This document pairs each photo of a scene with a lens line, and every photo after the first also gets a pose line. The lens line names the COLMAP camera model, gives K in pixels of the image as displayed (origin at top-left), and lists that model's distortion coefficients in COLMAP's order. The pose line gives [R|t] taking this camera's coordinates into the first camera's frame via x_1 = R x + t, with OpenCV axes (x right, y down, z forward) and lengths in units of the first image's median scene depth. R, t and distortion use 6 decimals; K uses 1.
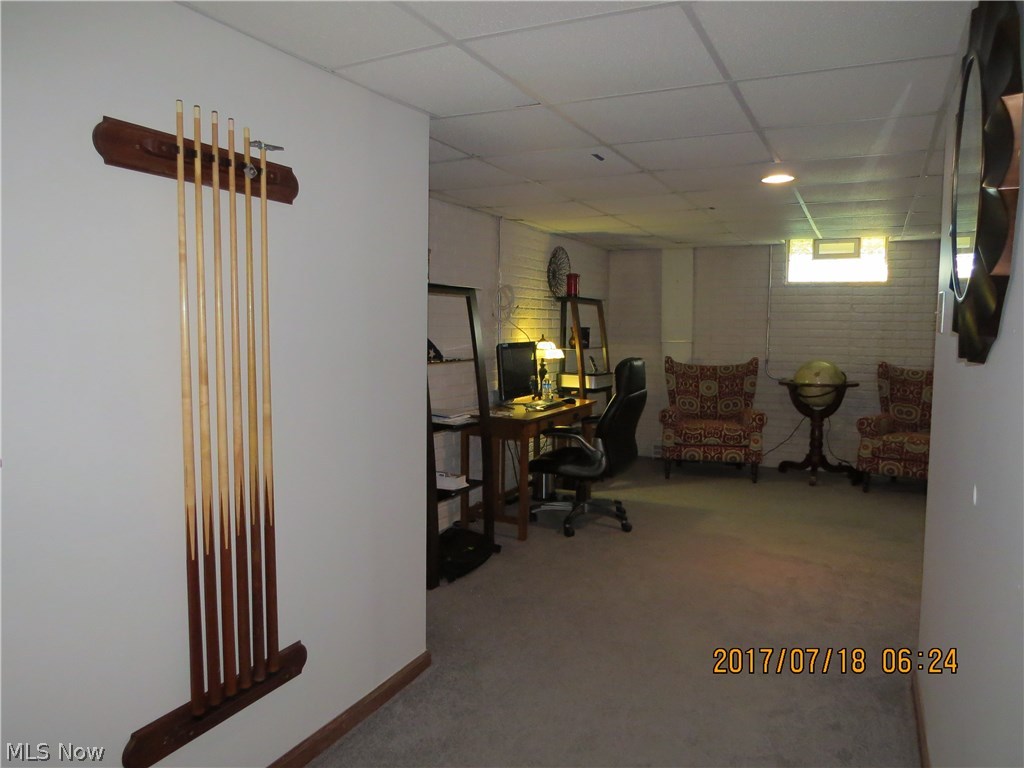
lens RADIAL K [[737.3, 0, 513.2], [0, 737.3, 386.3], [0, 0, 1]] dist [0.004021, 0.002938]
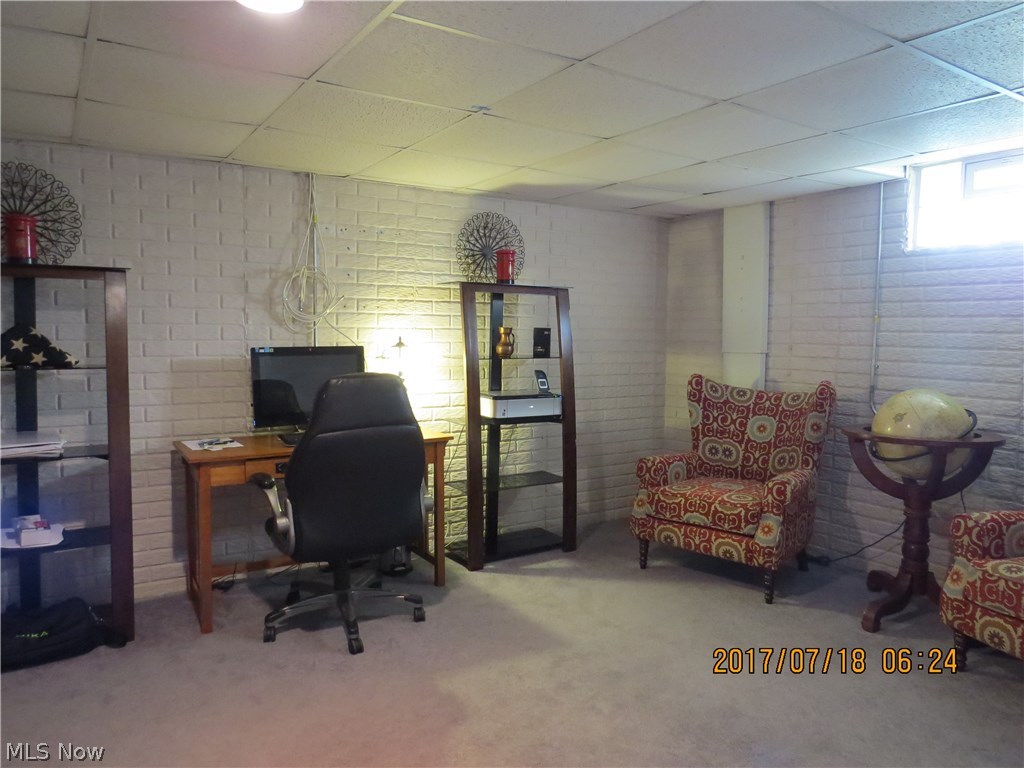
lens RADIAL K [[737.3, 0, 510.4], [0, 737.3, 380.3], [0, 0, 1]] dist [0.004021, 0.002938]
pose [[0.853418, 0.037062, -0.519908, 0.444240], [-0.046391, 0.998911, -0.004942, -0.027257], [0.519158, 0.028337, 0.854208, 0.408451]]
